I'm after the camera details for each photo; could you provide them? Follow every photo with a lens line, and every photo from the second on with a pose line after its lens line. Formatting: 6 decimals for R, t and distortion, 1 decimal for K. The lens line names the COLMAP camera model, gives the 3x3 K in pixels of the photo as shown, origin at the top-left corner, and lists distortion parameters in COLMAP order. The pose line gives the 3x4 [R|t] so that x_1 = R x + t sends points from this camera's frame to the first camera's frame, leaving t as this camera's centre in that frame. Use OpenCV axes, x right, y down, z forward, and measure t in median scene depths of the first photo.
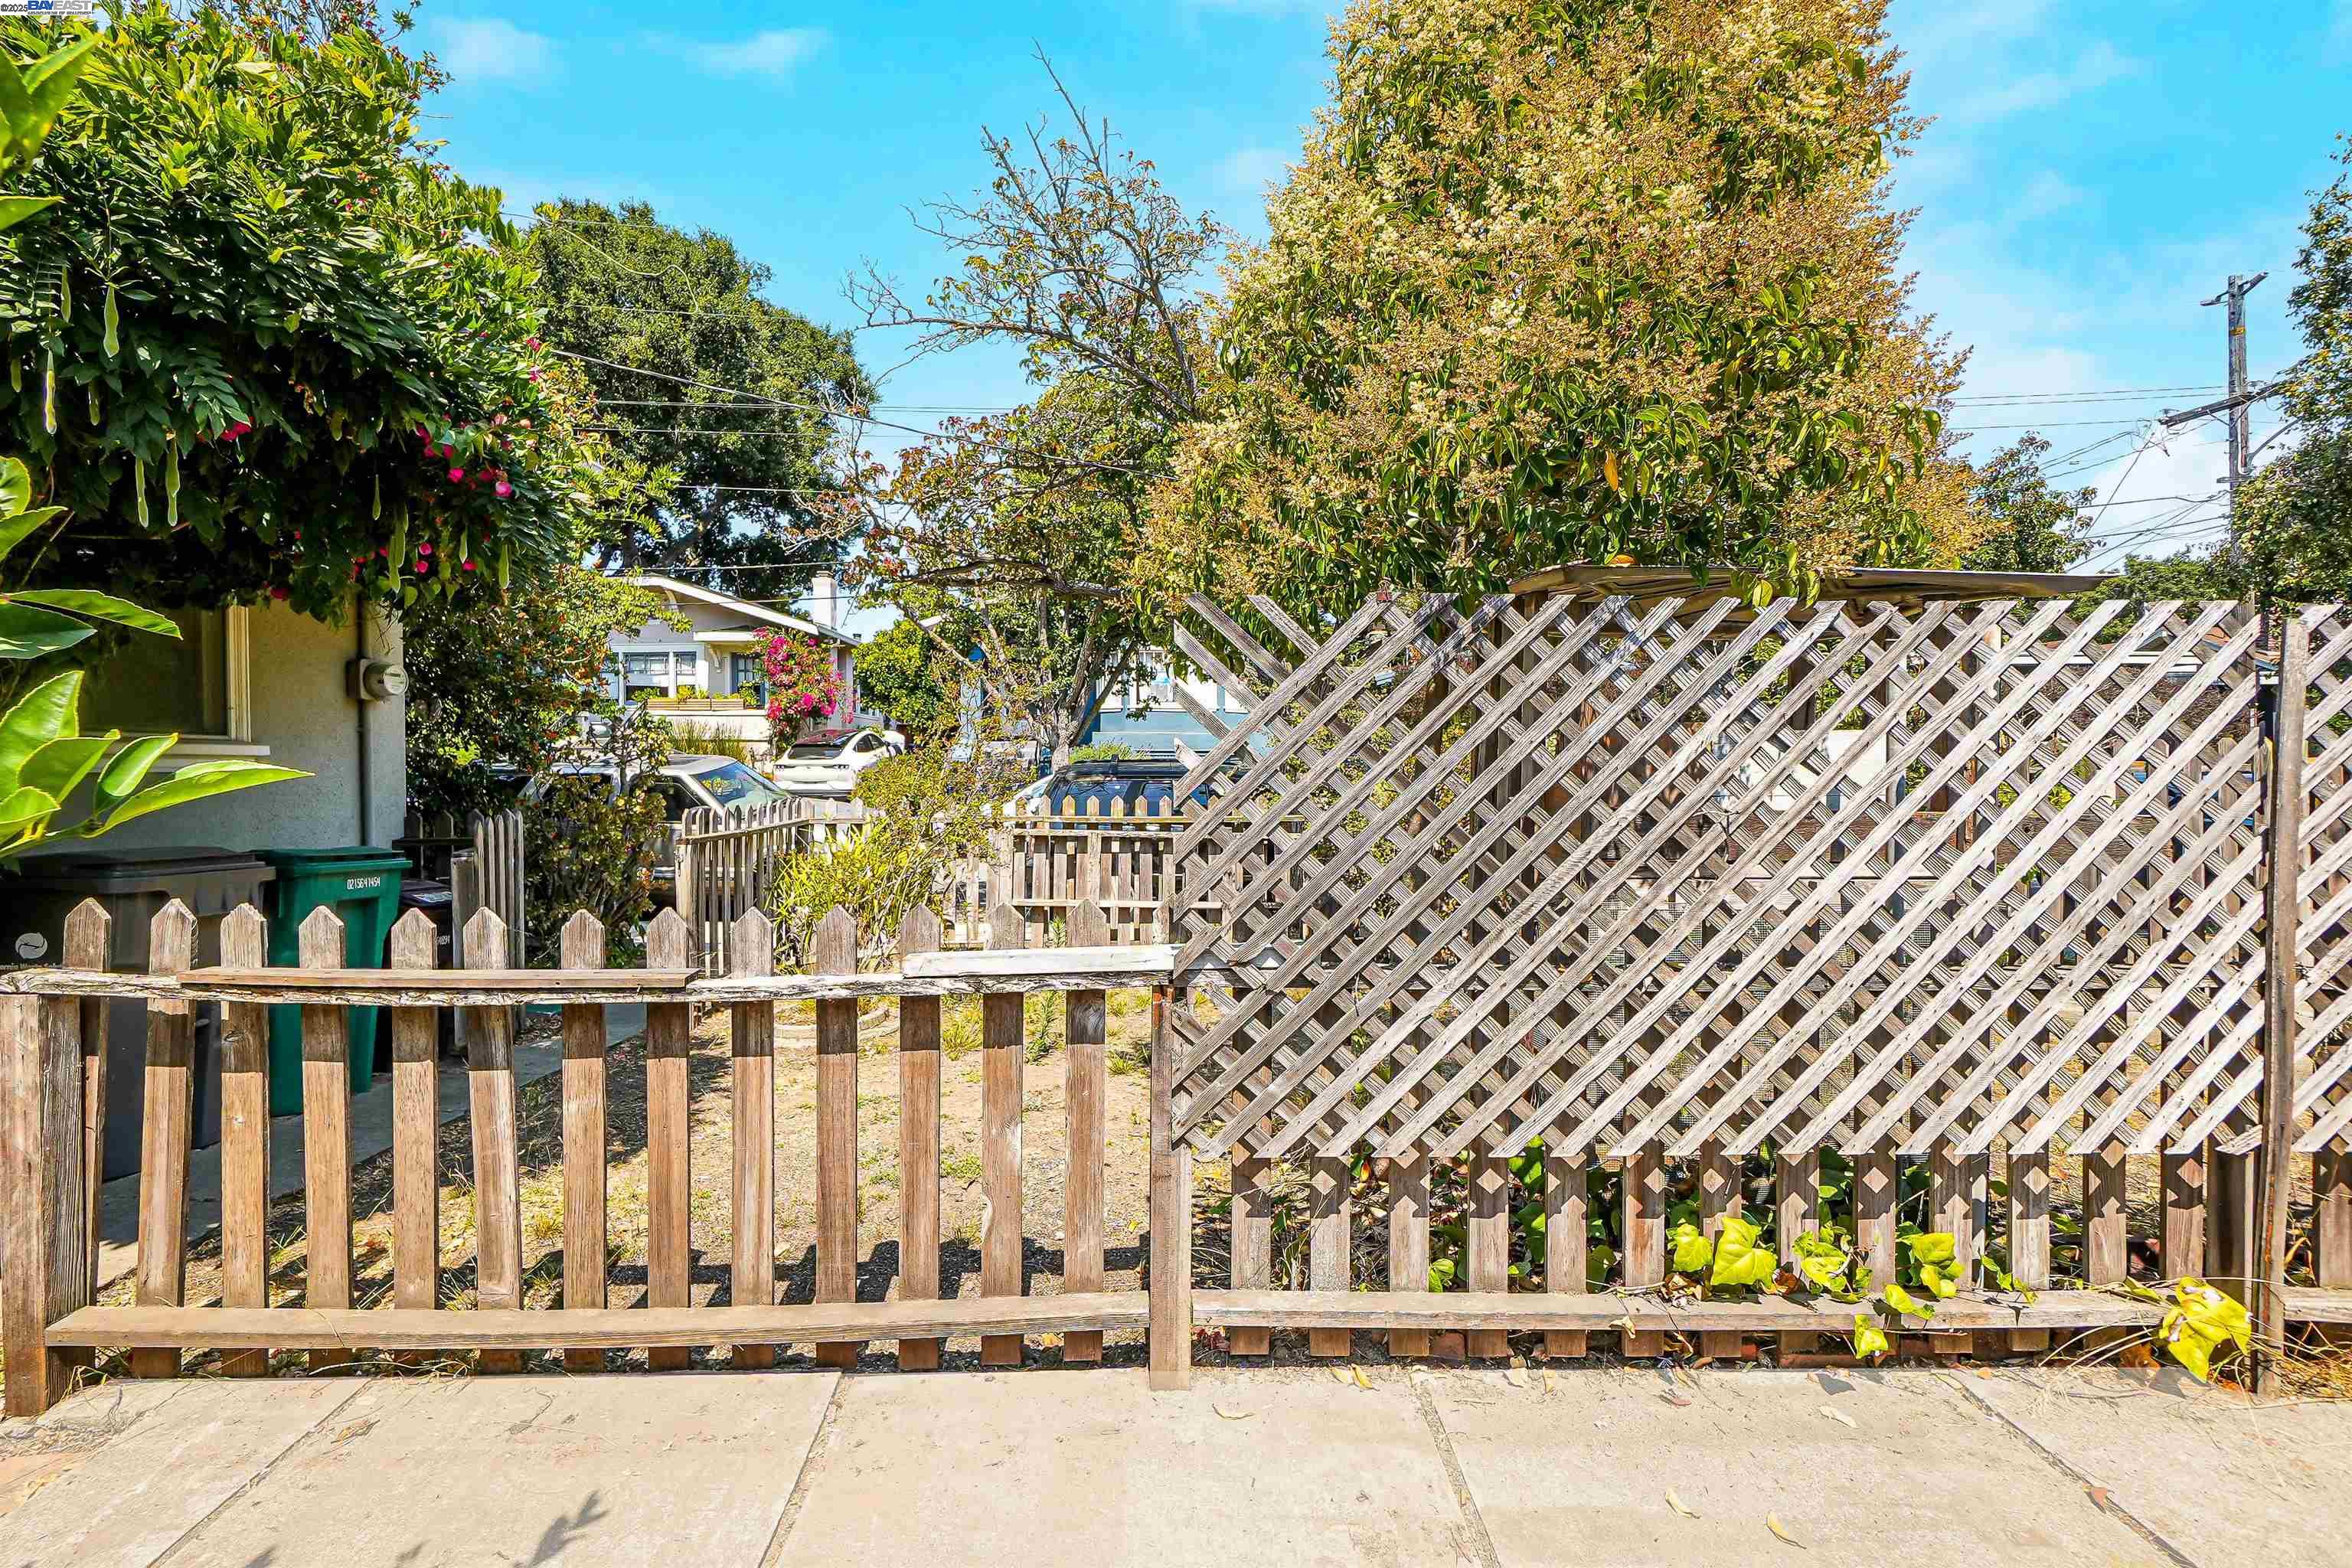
lens RADIAL K [[1044.6, 0, 1162.8], [0, 1044.6, 748.6], [0, 0, 1]] dist [-0.011974, 0.006238]
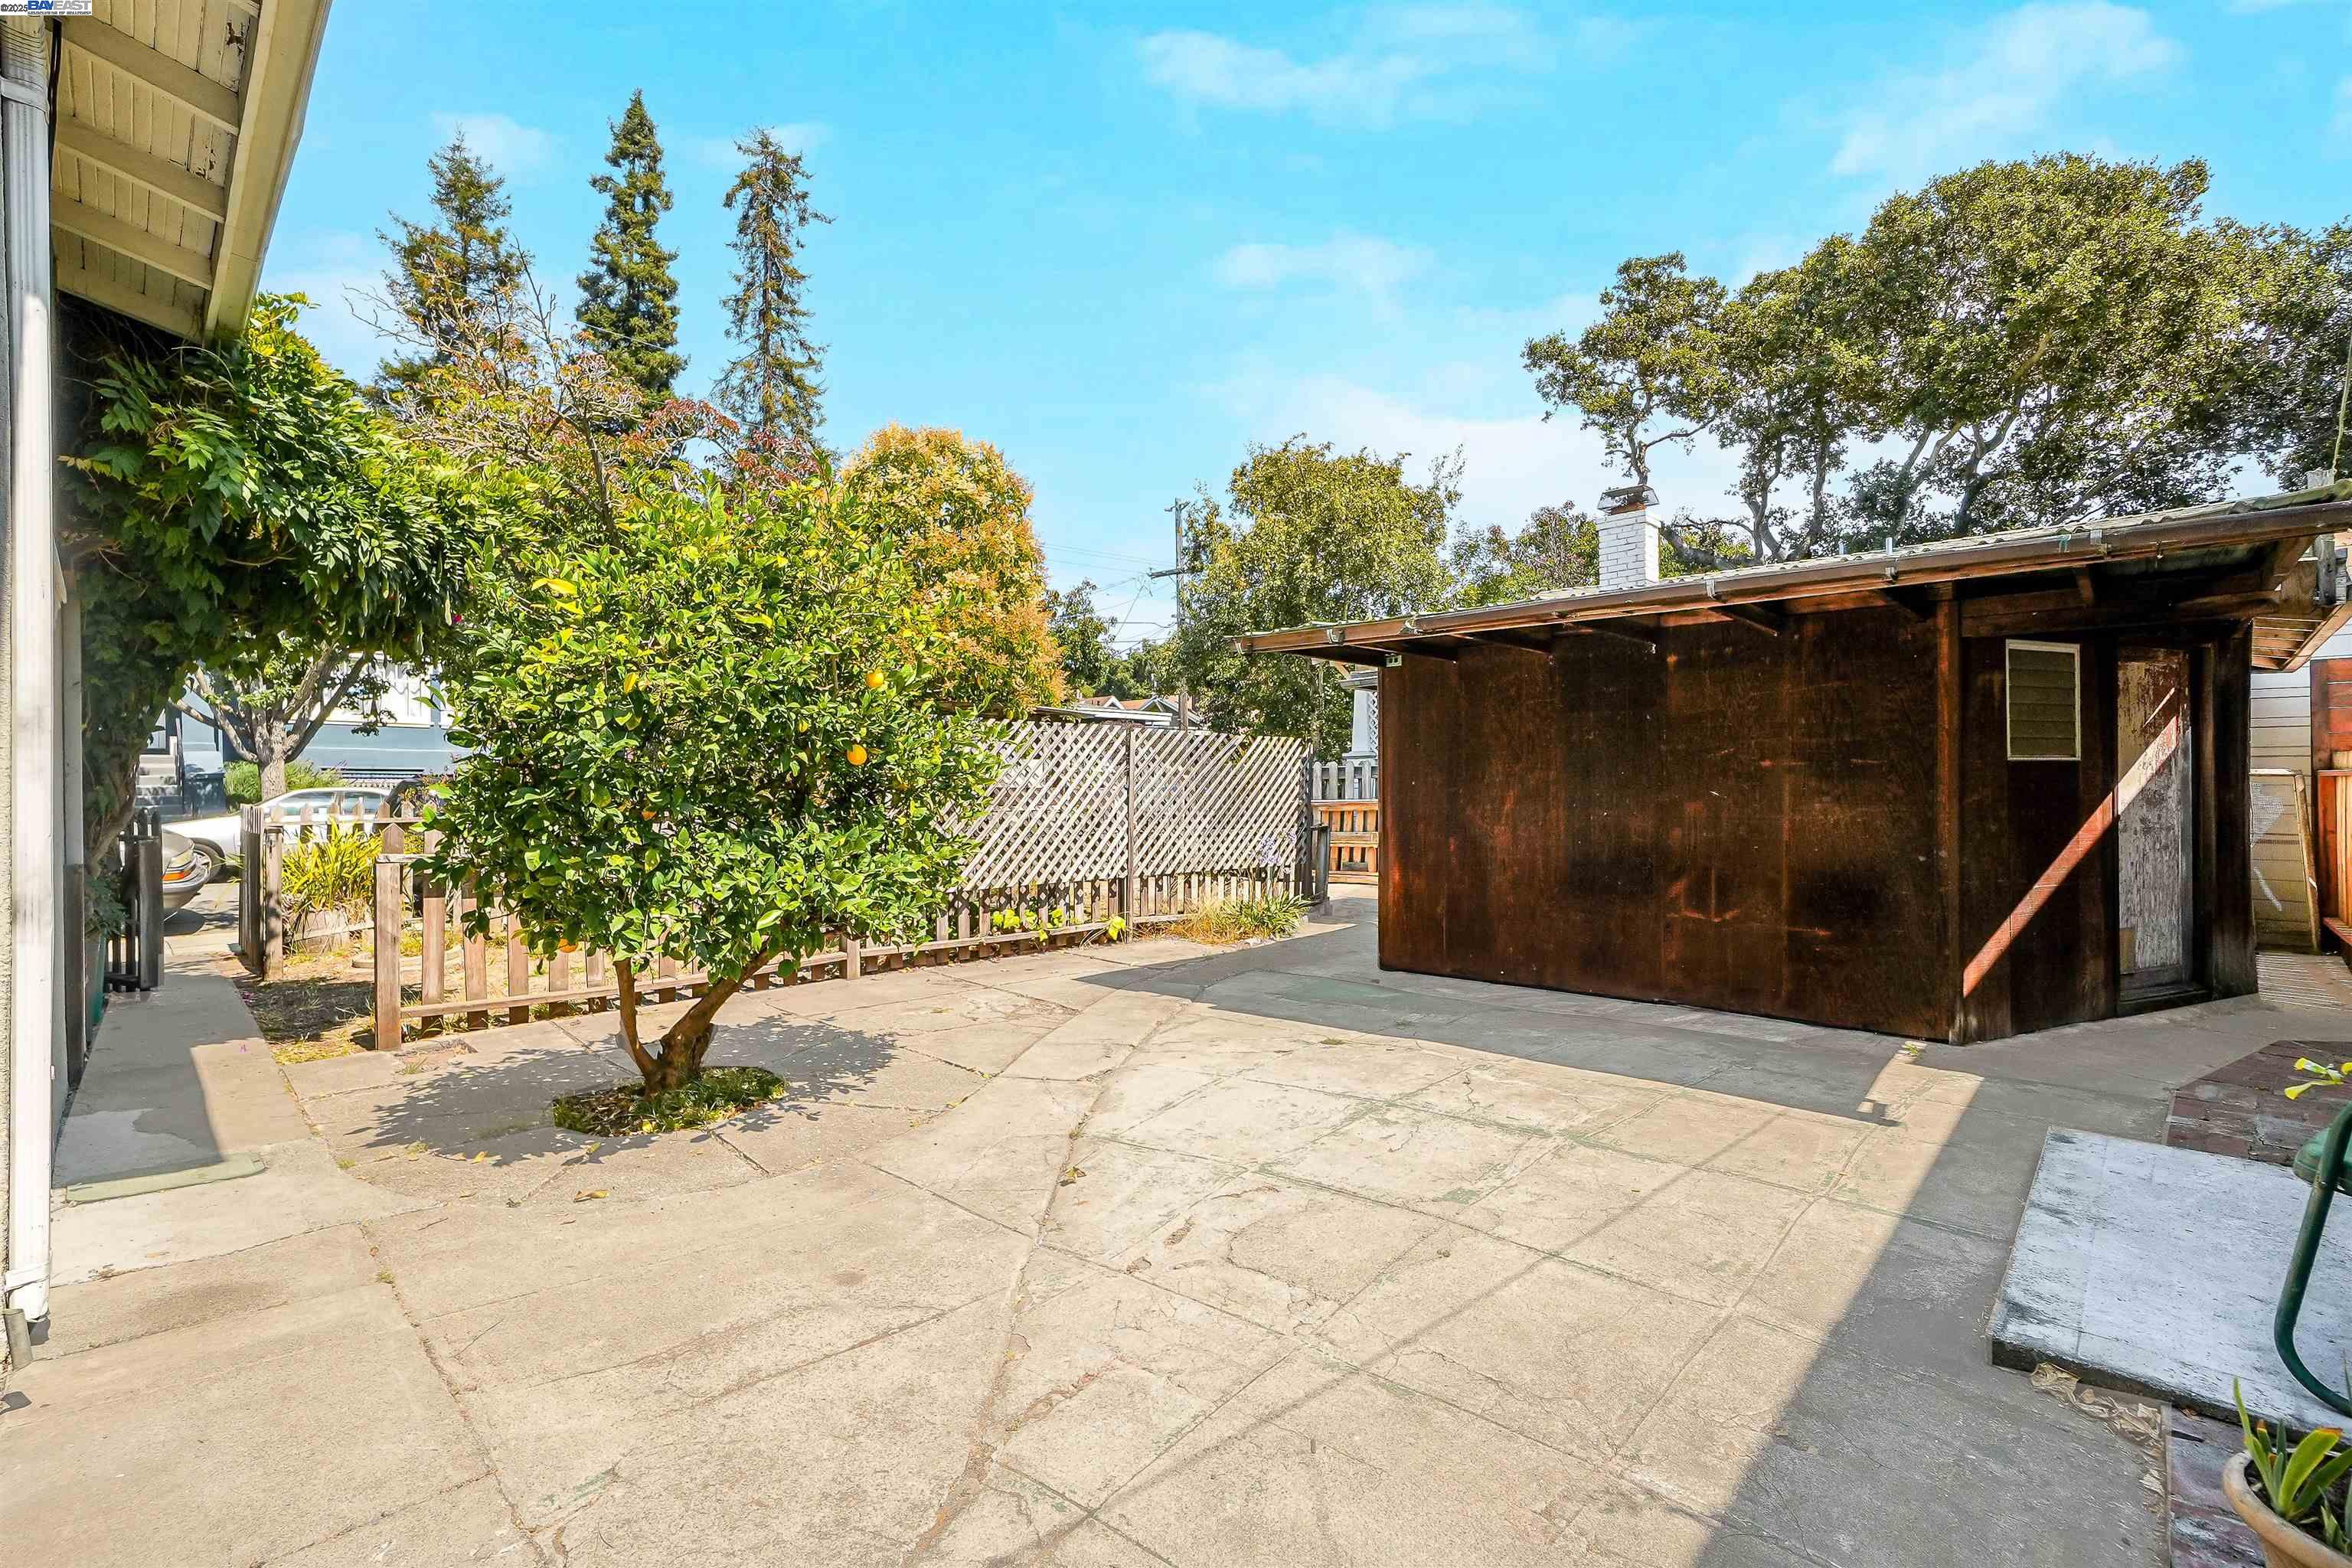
lens RADIAL K [[1044.6, 0, 1162.8], [0, 1044.6, 748.6], [0, 0, 1]] dist [-0.011974, 0.006238]
pose [[0.726593, 0.002547, 0.687064, -1.354656], [0.004994, 0.999947, -0.008988, -0.023301], [-0.687050, 0.009962, 0.726542, -1.727518]]
